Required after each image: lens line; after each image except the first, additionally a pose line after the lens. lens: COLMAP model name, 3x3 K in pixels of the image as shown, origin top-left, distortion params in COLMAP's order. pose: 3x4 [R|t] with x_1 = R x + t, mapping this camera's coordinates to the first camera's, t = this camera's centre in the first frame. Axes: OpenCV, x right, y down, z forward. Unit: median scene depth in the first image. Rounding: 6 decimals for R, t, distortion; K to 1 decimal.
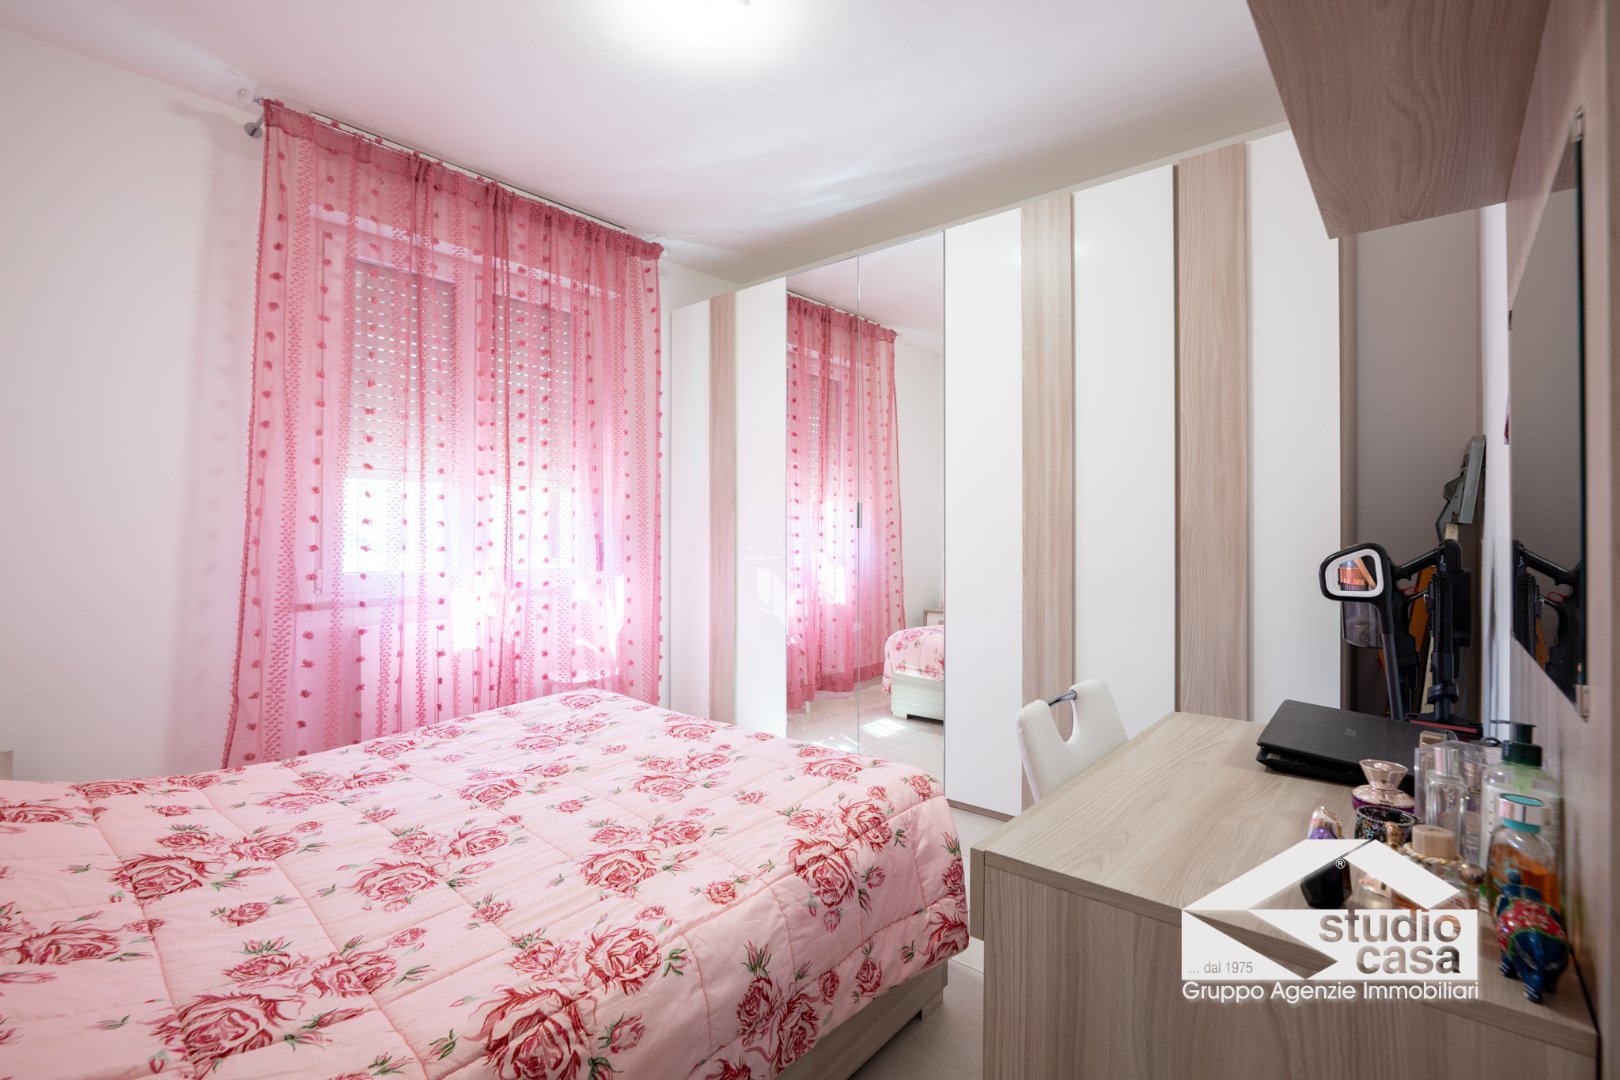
lens RADIAL K [[724.2, 0, 808.8], [0, 724.2, 530.7], [0, 0, 1]] dist [-0.019604, 0.002469]
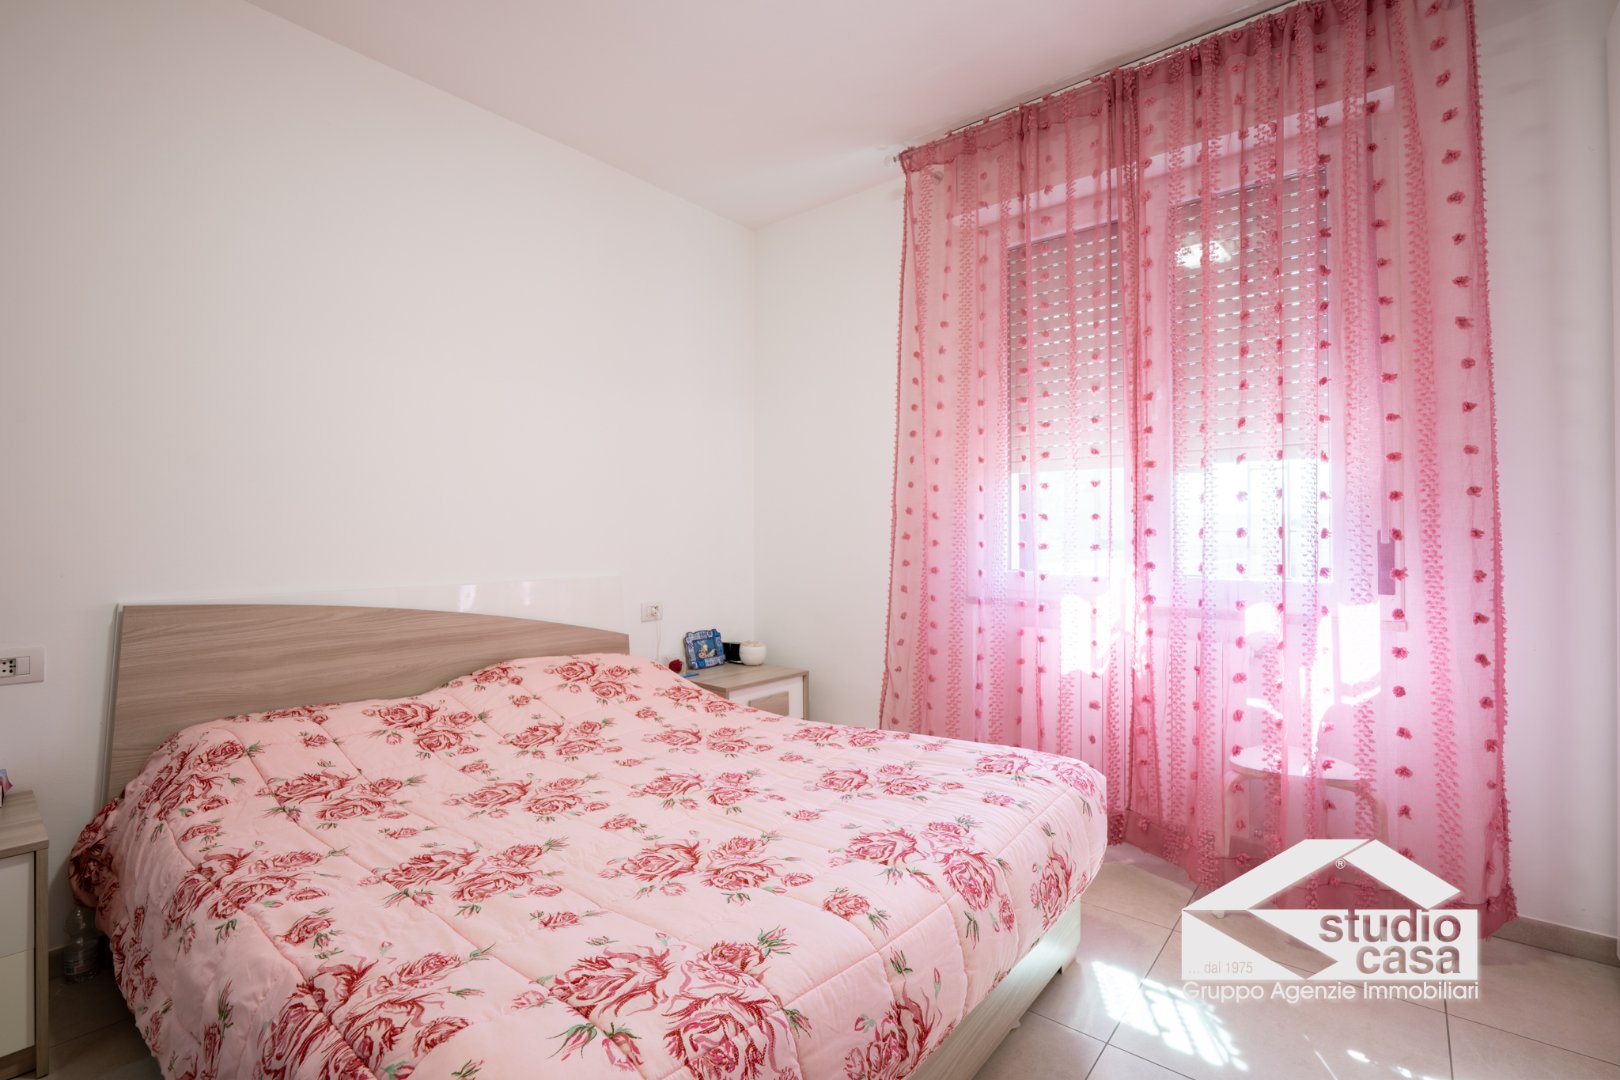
lens RADIAL K [[724.2, 0, 808.8], [0, 724.2, 530.7], [0, 0, 1]] dist [-0.019604, 0.002469]
pose [[0.025810, -0.010150, -0.999615, 0.398844], [0.001354, 0.999948, -0.010119, 0.017584], [0.999666, -0.001093, 0.025822, 0.834848]]
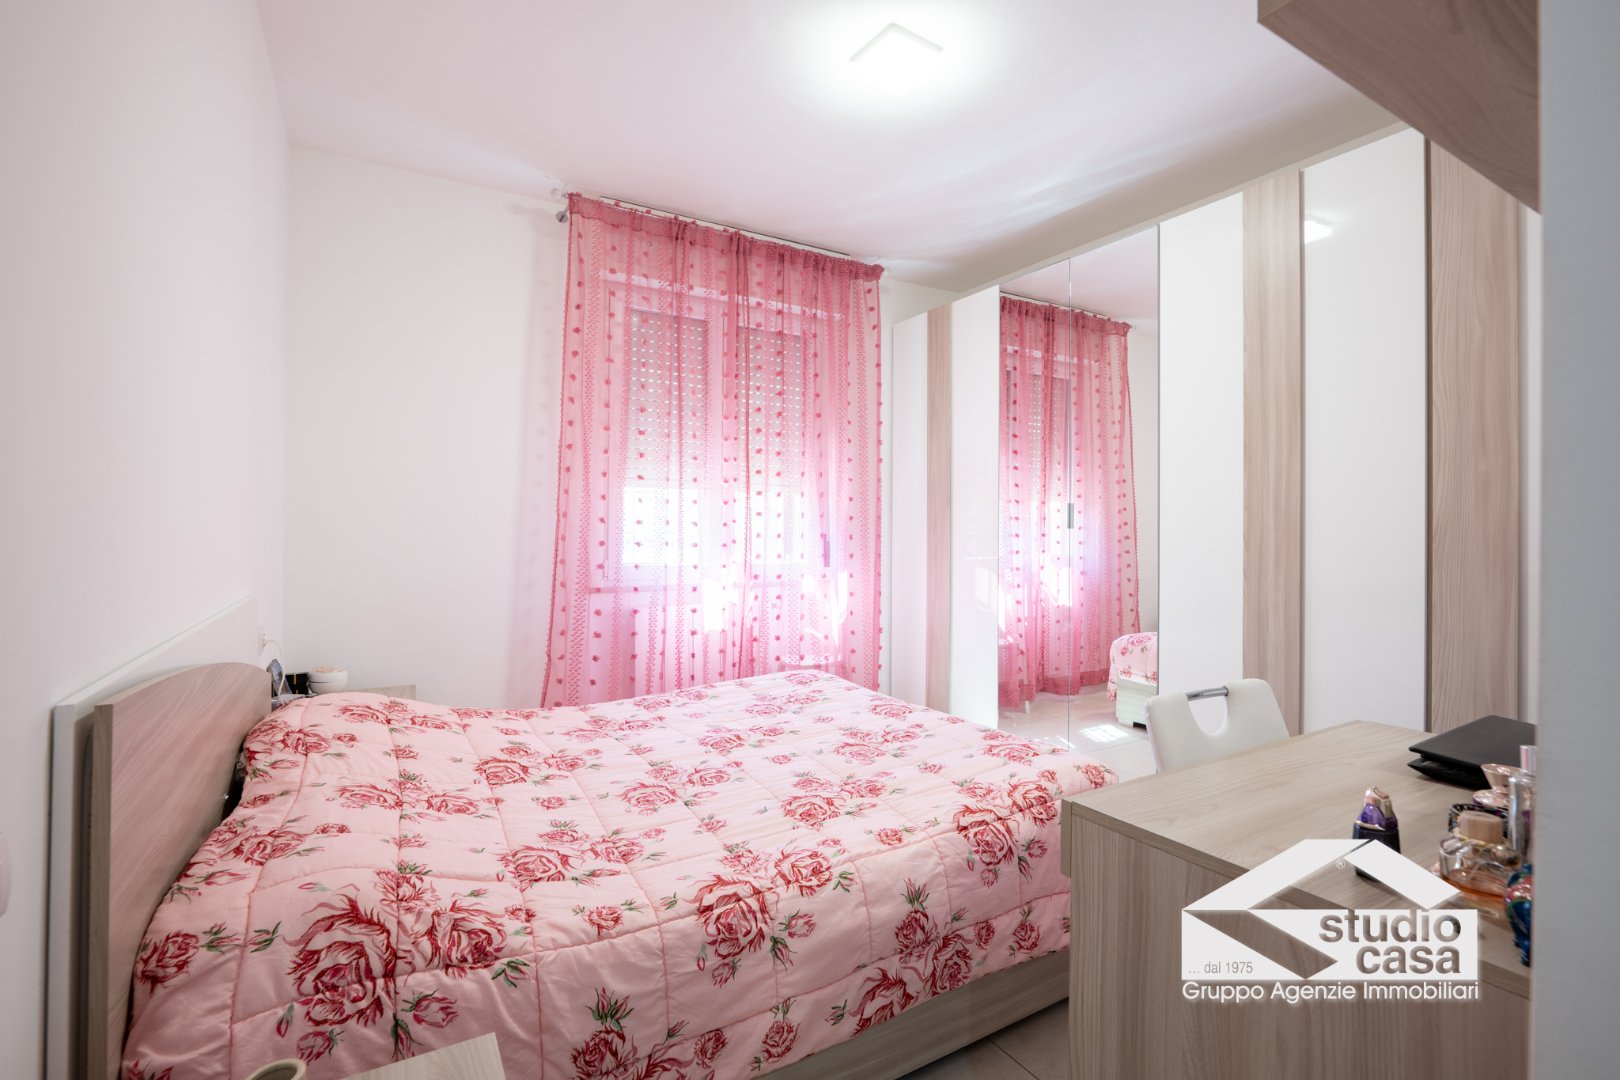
lens RADIAL K [[723.1, 0, 811.9], [0, 723.1, 531.6], [0, 0, 1]] dist [-0.021989, 0.000327]
pose [[0.946197, 0.004206, -0.323564, 0.072827], [-0.003924, 0.999991, 0.001521, 0.000183], [0.323567, -0.000170, 0.946205, -0.084001]]
